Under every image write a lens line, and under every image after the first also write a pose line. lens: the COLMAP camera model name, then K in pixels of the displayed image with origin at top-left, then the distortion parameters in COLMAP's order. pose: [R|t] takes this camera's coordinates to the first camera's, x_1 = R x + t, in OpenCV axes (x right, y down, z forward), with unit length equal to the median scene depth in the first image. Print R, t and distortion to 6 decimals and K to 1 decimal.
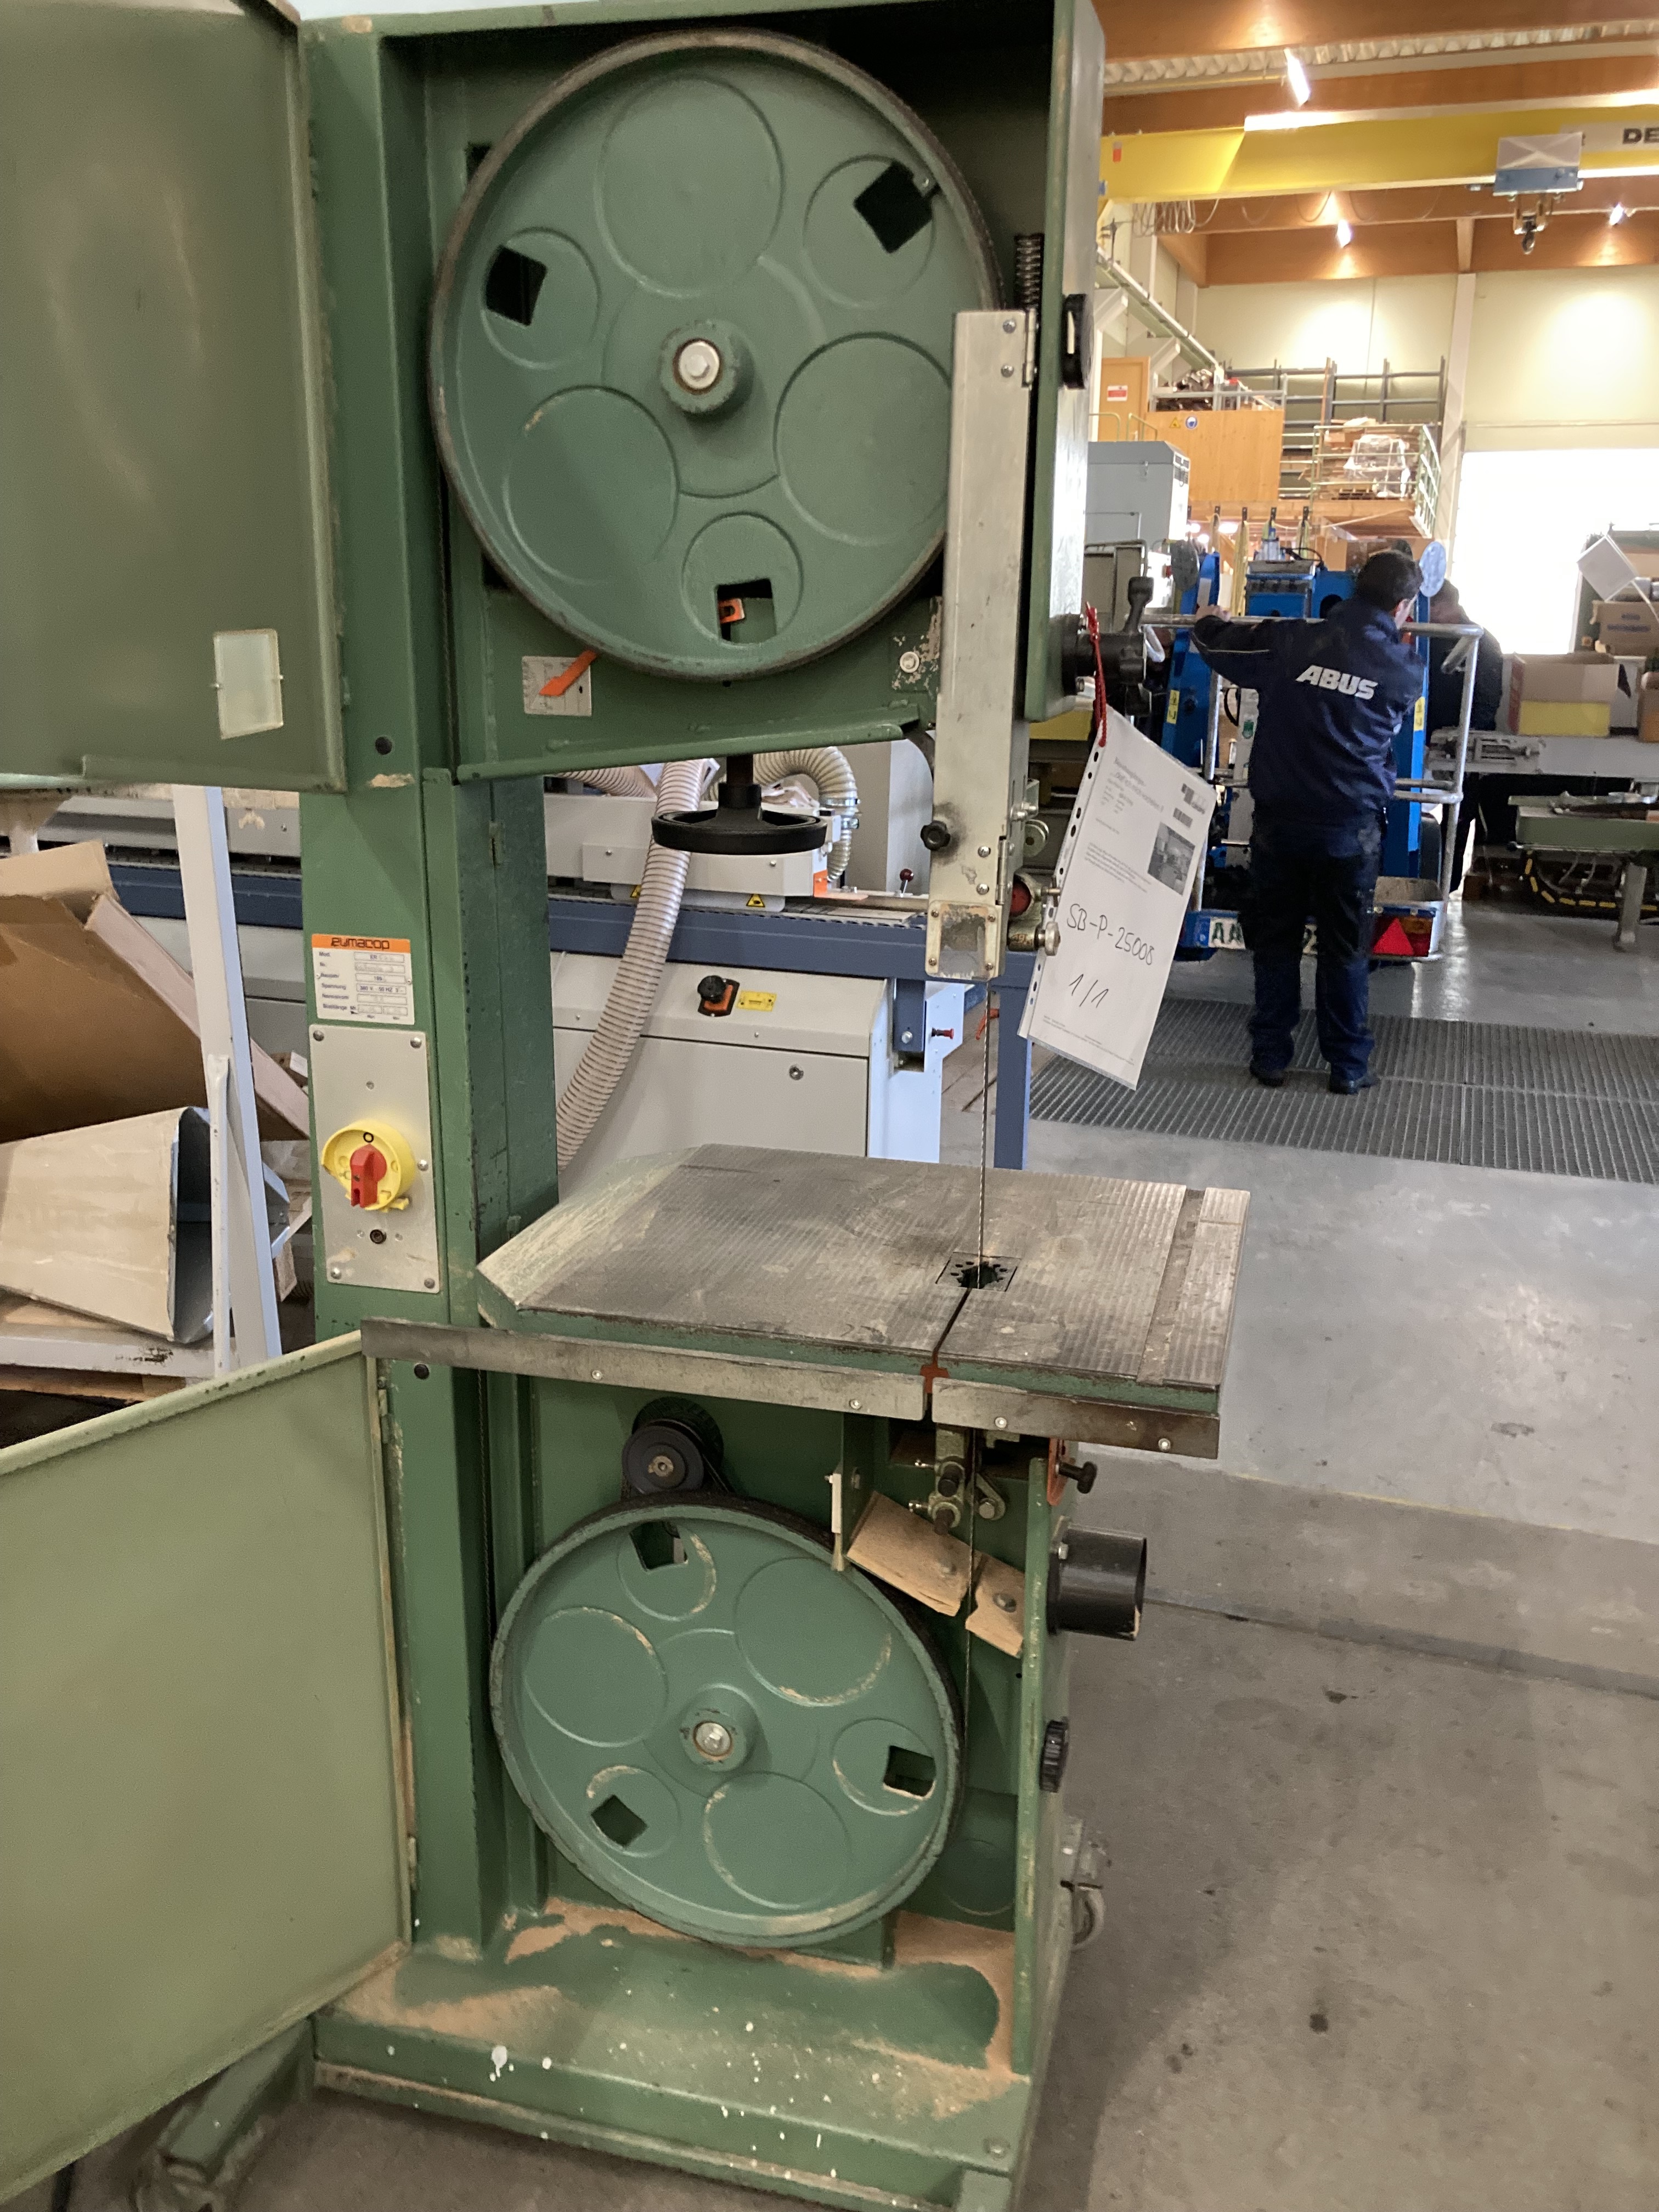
lens RADIAL K [[1863.8, 0, 833.6], [0, 1863.8, 1107.1], [0, 0, 1]] dist [0.050883, -0.045532]
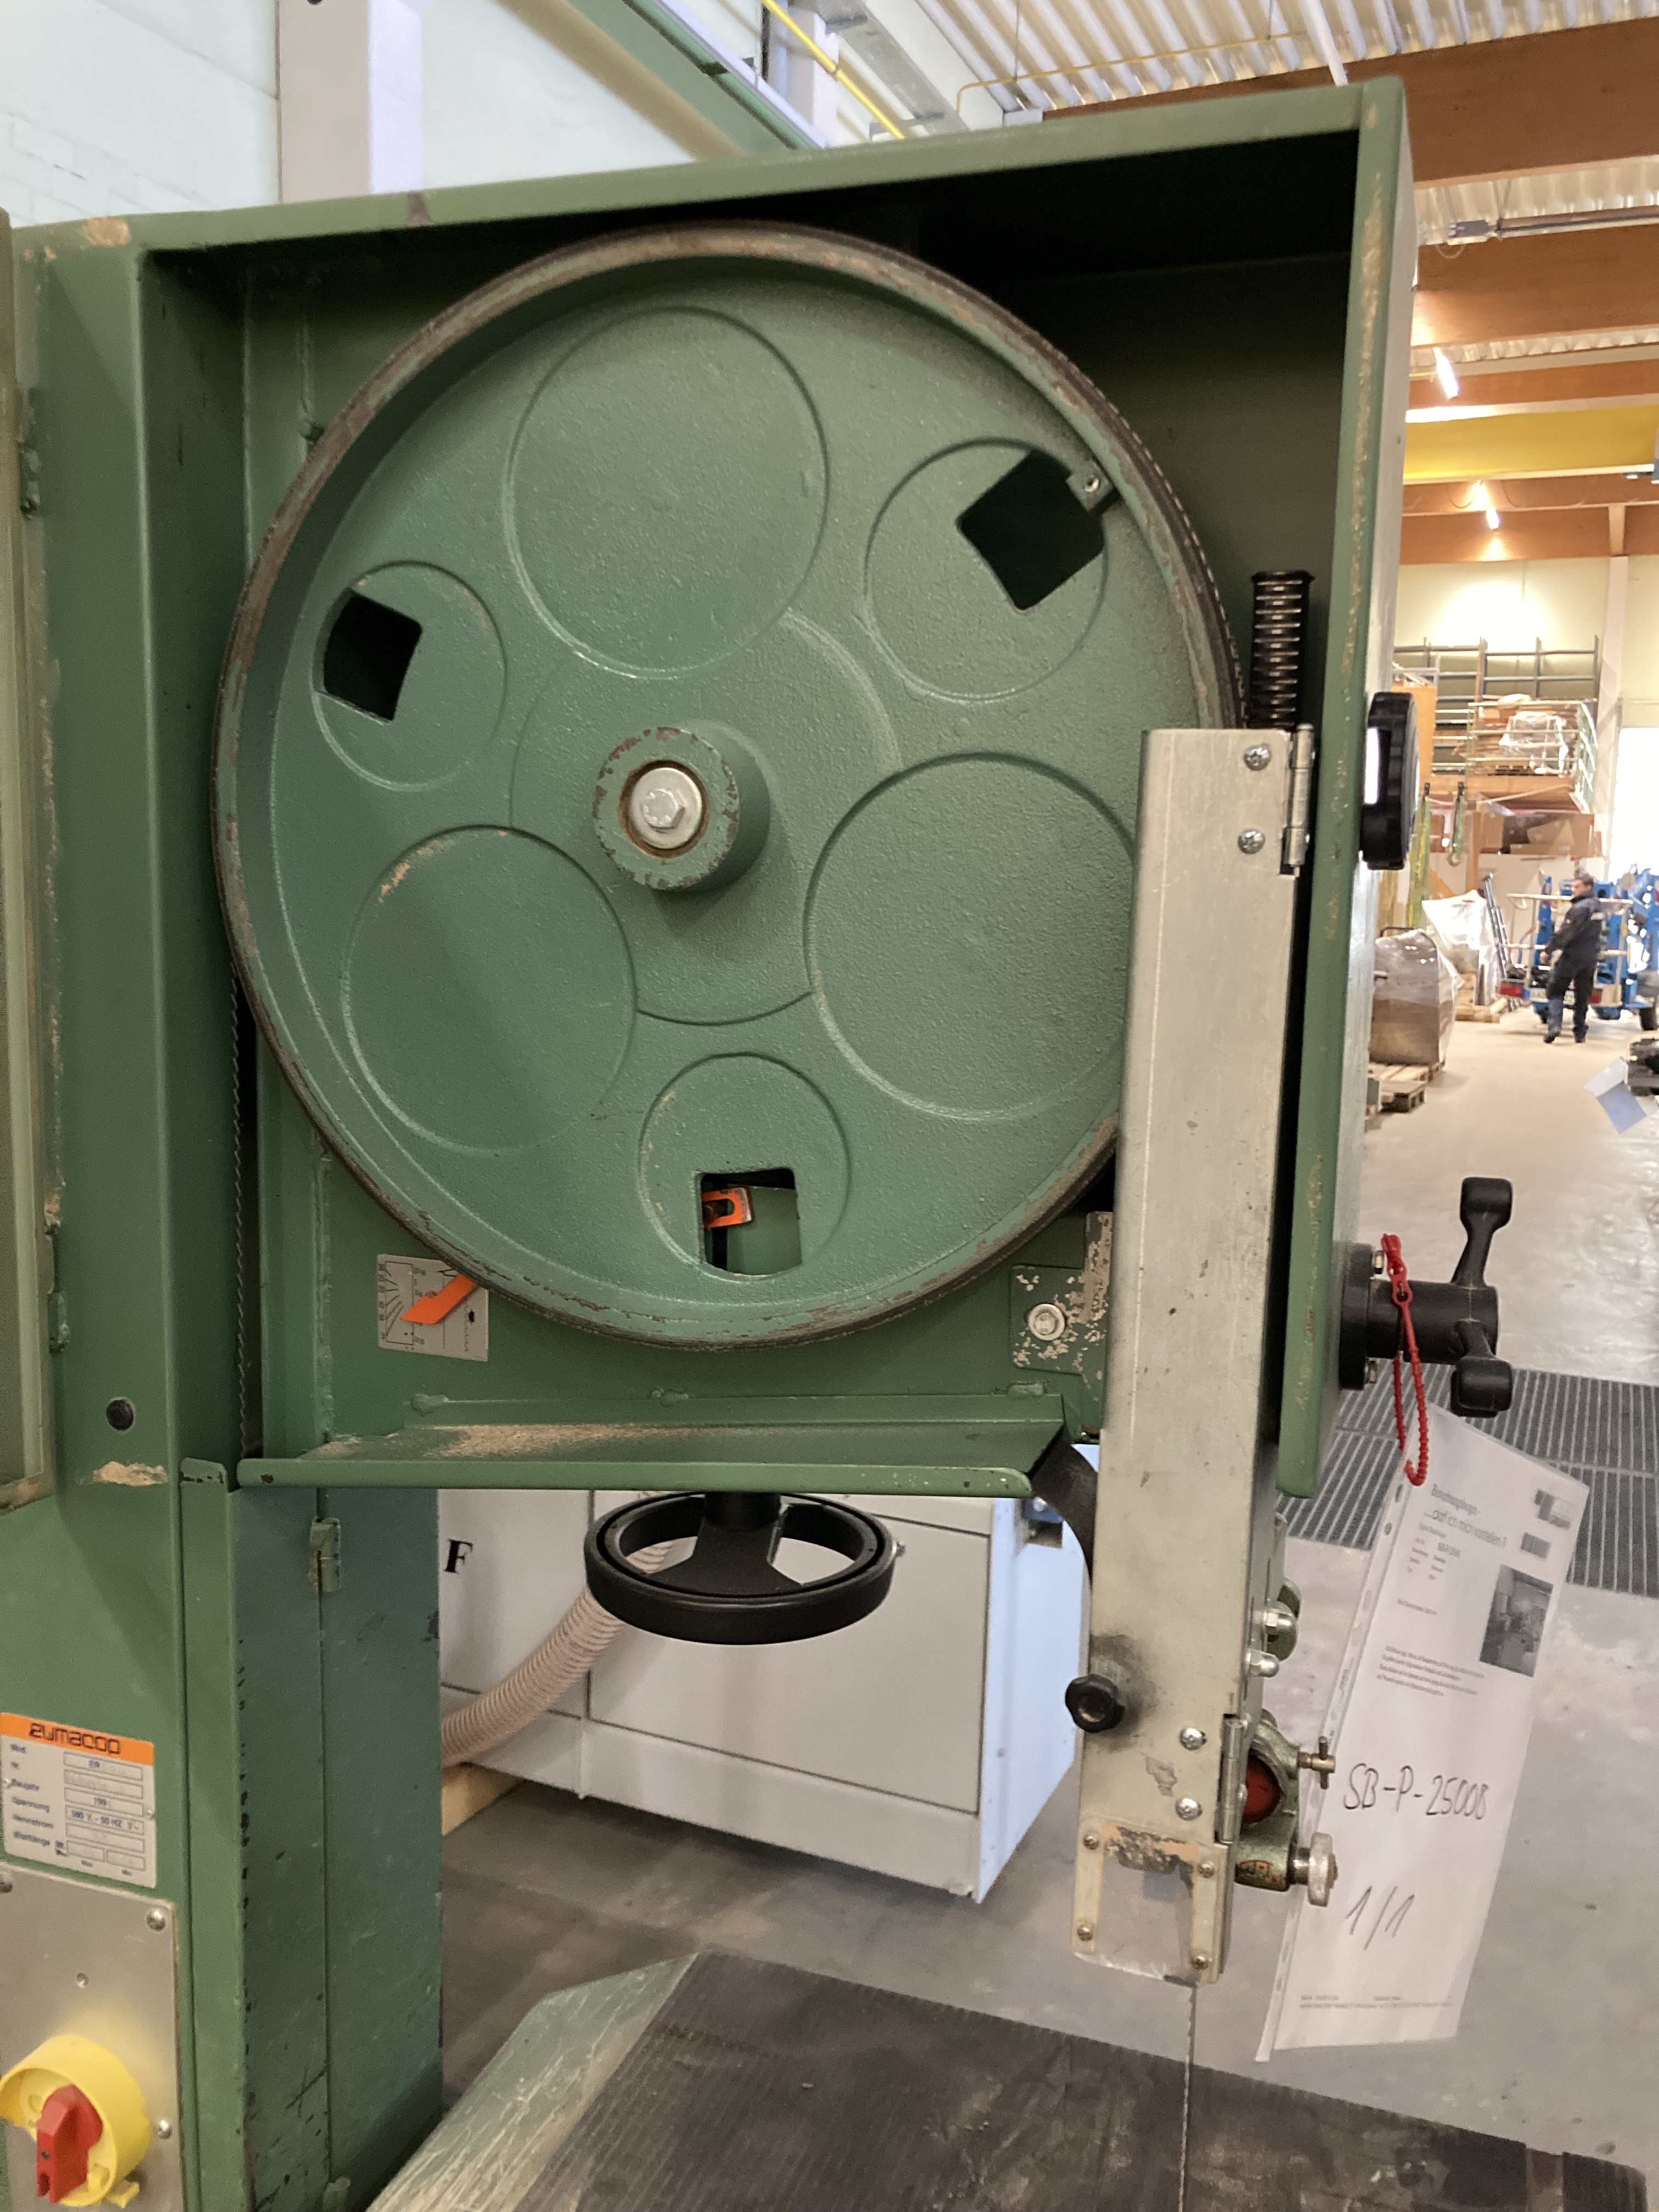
lens RADIAL K [[1863.8, 0, 833.6], [0, 1863.8, 1107.1], [0, 0, 1]] dist [0.050883, -0.045532]
pose [[0.996981, 0.021835, -0.074517, 0.017562], [-0.031364, 0.991121, -0.129211, -0.221680], [0.071034, 0.131158, 0.988813, 0.442705]]
